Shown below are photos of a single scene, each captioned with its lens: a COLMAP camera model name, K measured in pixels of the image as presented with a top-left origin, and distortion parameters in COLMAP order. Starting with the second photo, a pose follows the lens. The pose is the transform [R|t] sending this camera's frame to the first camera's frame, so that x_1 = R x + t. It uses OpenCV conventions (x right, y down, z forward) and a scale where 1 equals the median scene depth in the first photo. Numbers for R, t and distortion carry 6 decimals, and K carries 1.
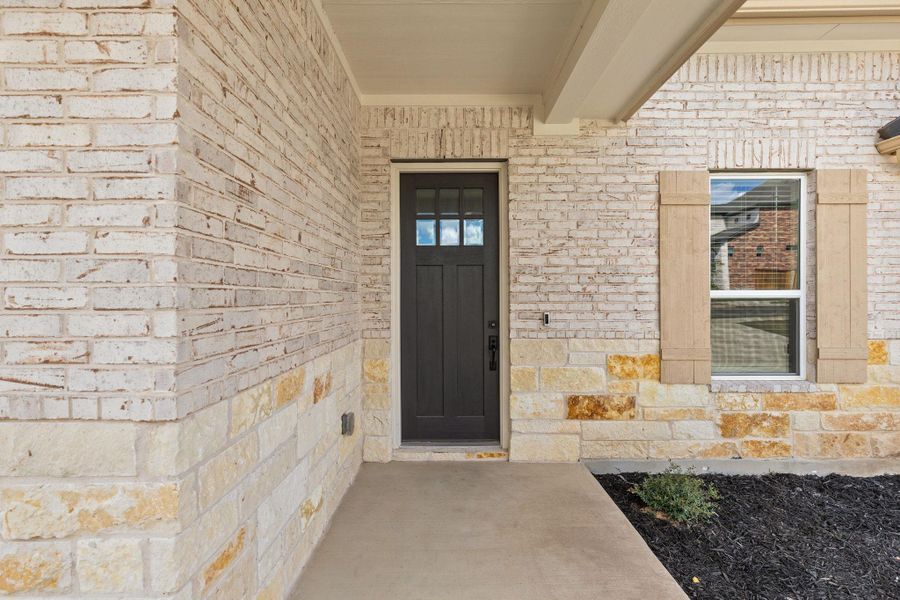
lens RADIAL K [[406.3, 0, 449.2], [0, 406.3, 296.8], [0, 0, 1]] dist [0.004617, -0.000011]
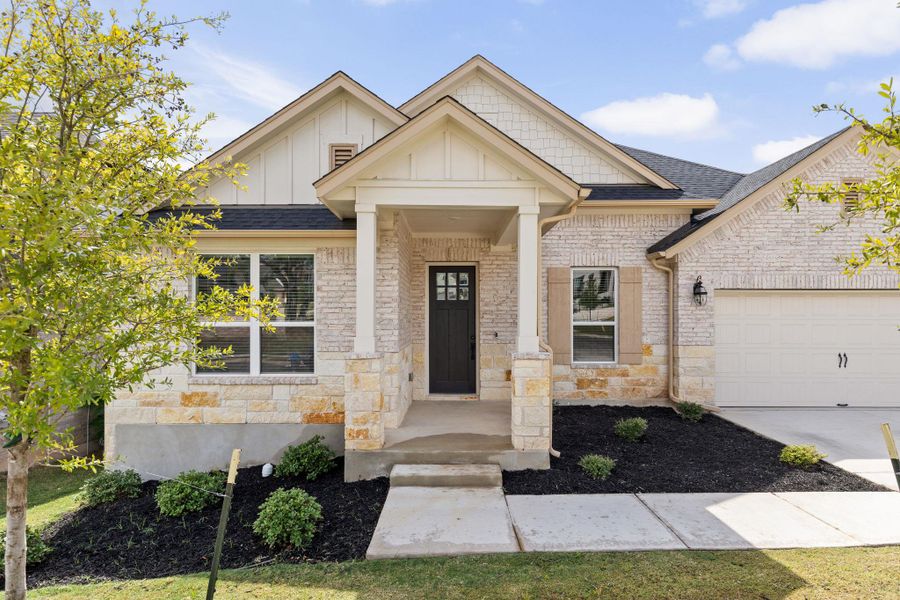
lens RADIAL K [[509.7, 0, 450.0], [0, 509.7, 300.0], [0, 0, 1]] dist [0.004475, 0.000540]
pose [[0.999994, 0.001977, 0.002898, -0.019703], [-0.001886, 0.999515, -0.031092, -0.046410], [-0.002958, 0.031086, 0.999512, -1.742113]]
